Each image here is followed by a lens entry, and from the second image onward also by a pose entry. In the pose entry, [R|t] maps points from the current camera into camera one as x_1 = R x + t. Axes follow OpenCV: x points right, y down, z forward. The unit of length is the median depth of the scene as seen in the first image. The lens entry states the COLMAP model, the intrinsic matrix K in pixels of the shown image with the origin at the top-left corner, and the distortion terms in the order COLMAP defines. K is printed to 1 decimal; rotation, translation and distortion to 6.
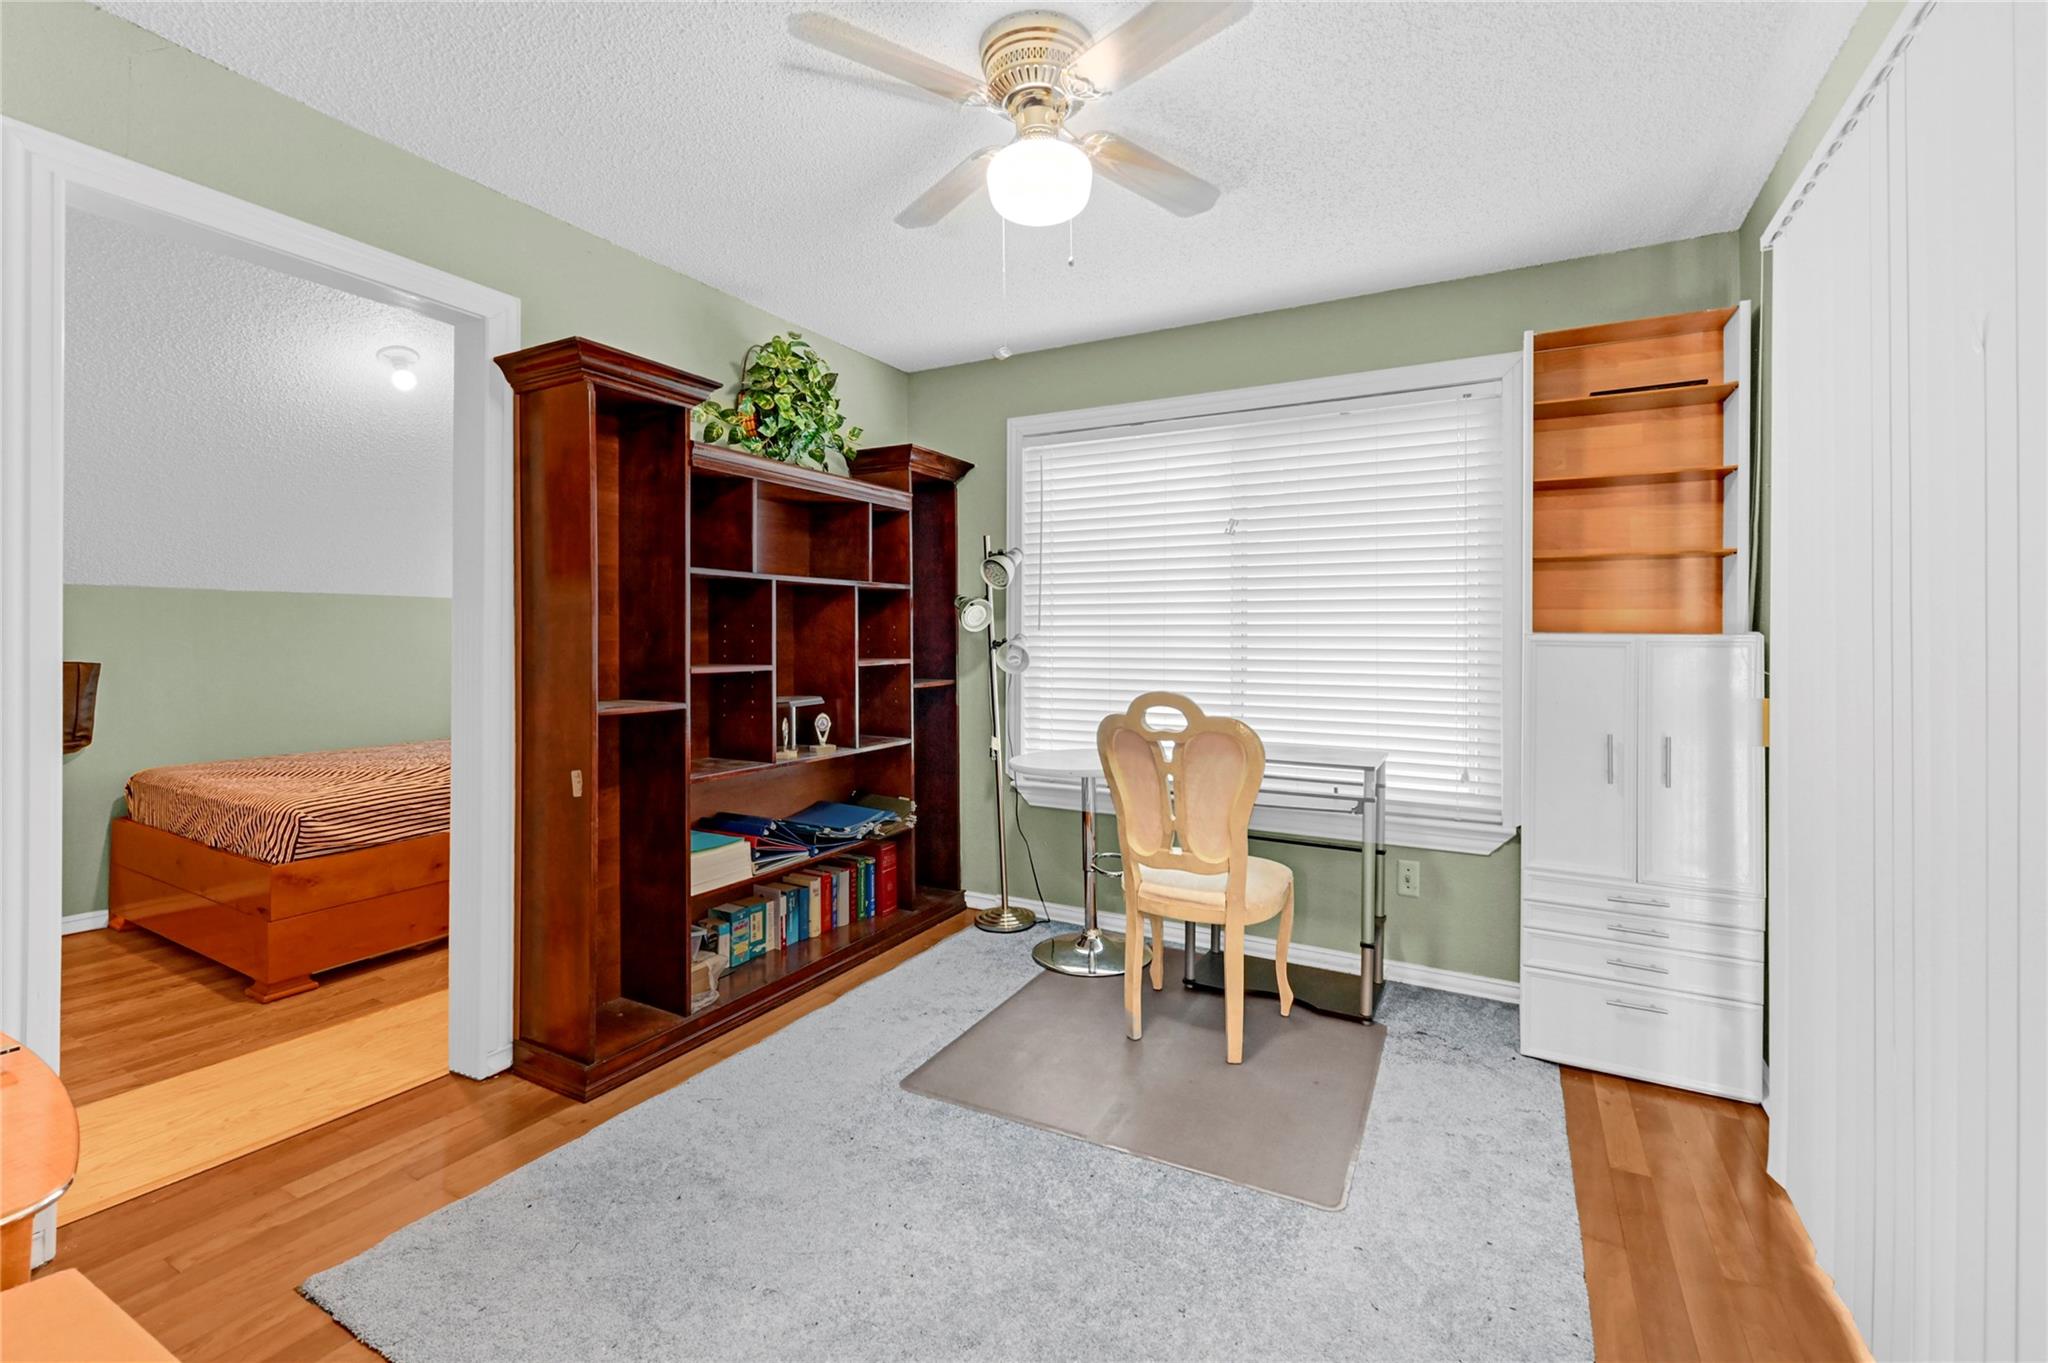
lens RADIAL K [[864.3, 0, 963.2], [0, 864.3, 652.0], [0, 0, 1]] dist [0.014847, 0.000375]
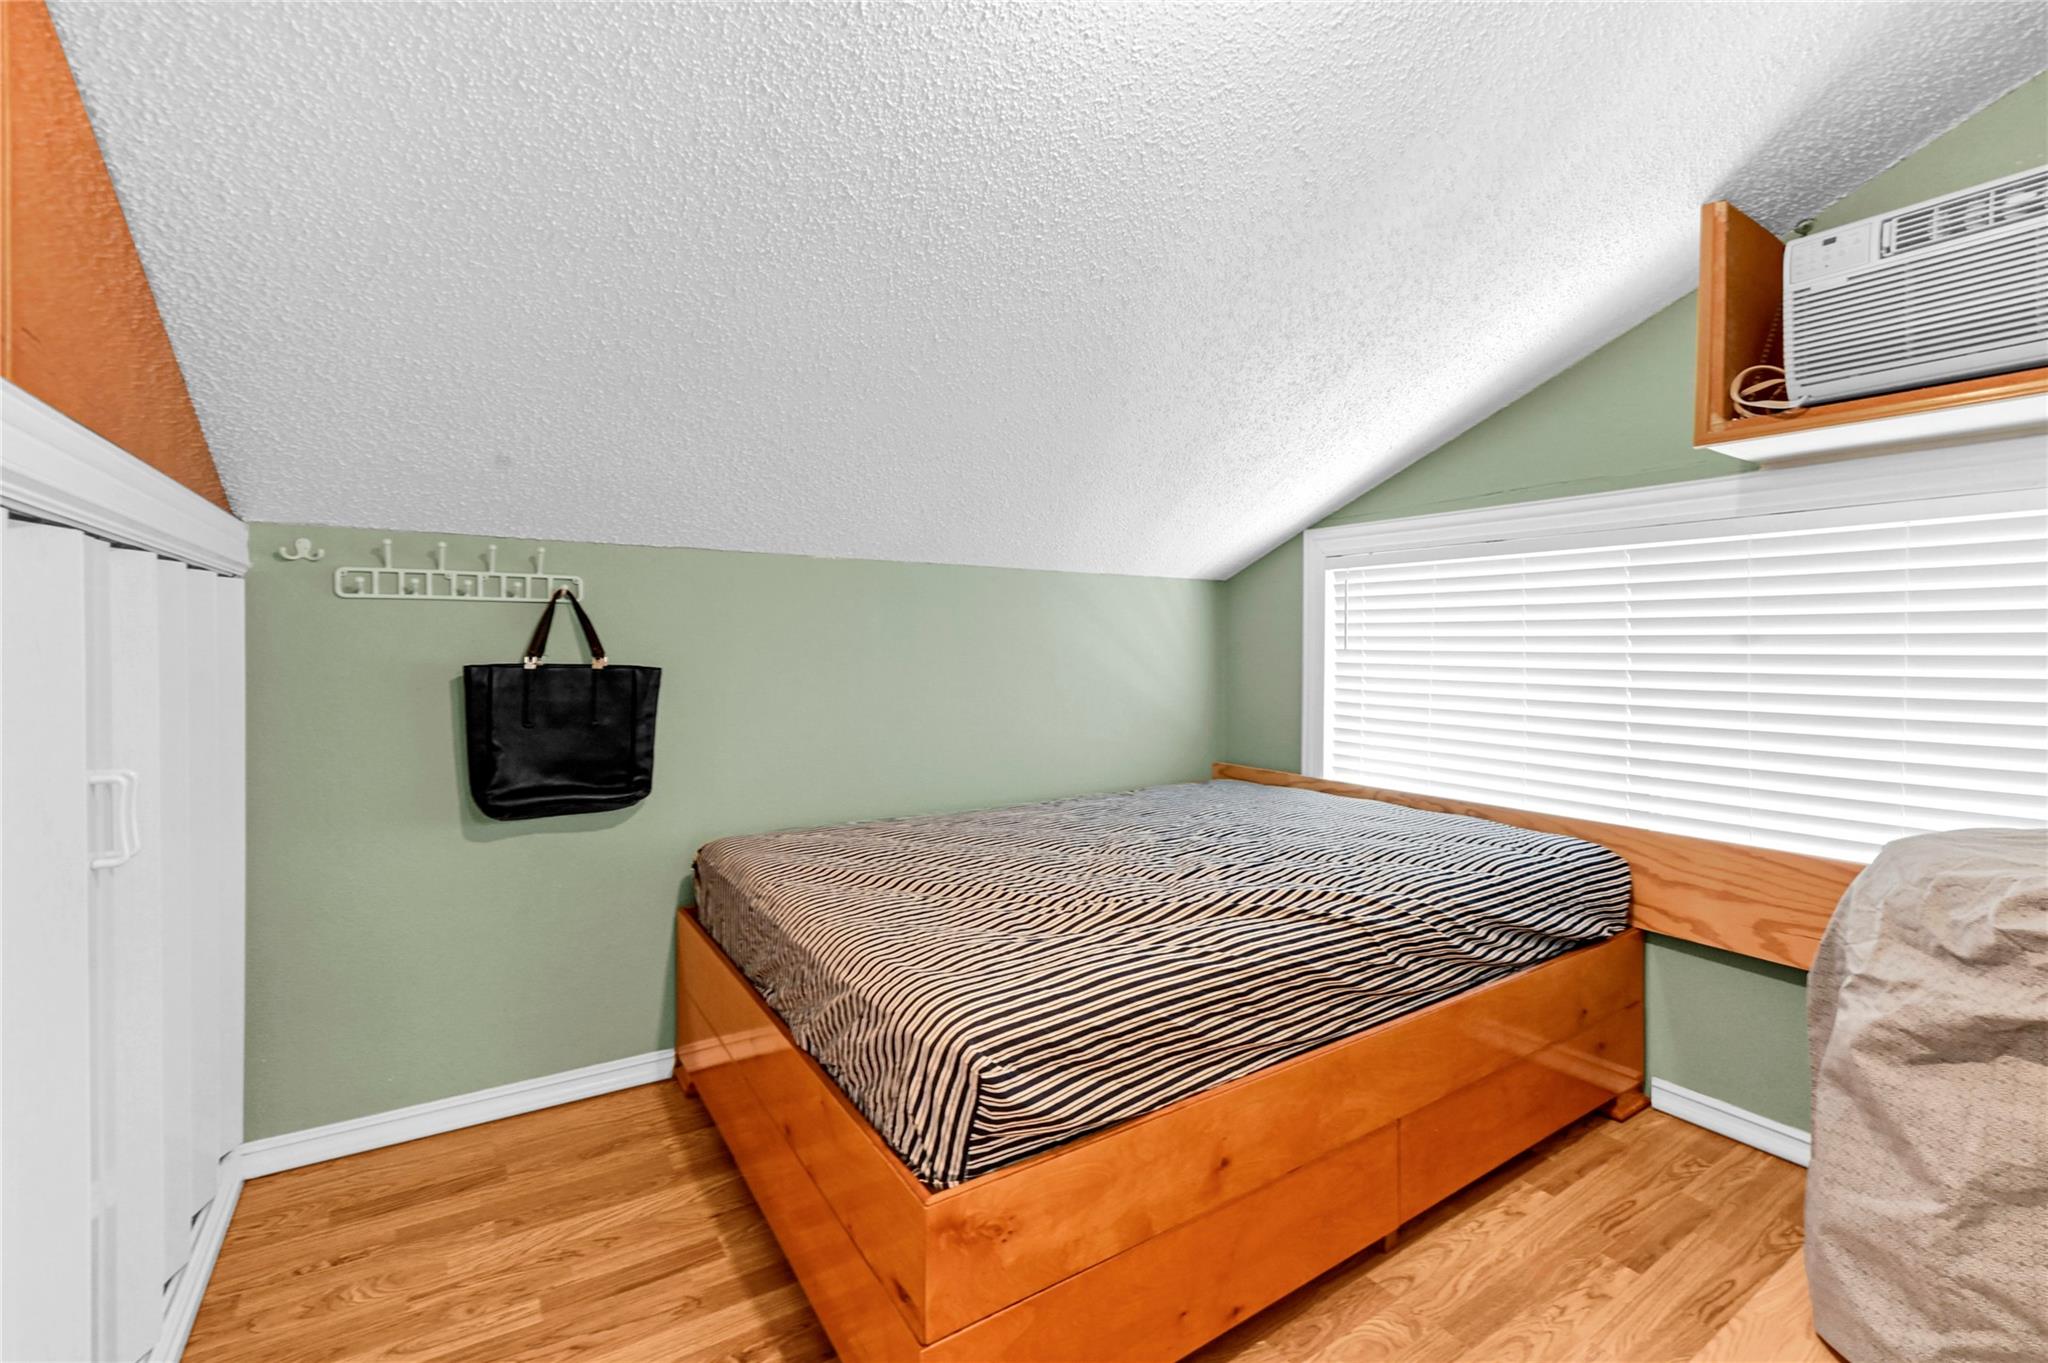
lens RADIAL K [[823.9, 0, 1030.2], [0, 823.9, 658.2], [0, 0, 1]] dist [-0.001362, -0.000018]
pose [[0.908445, 0.002039, -0.417998, -0.564959], [-0.001833, 0.999998, 0.000896, 0.007114], [0.417999, -0.000048, 0.908447, 0.651233]]
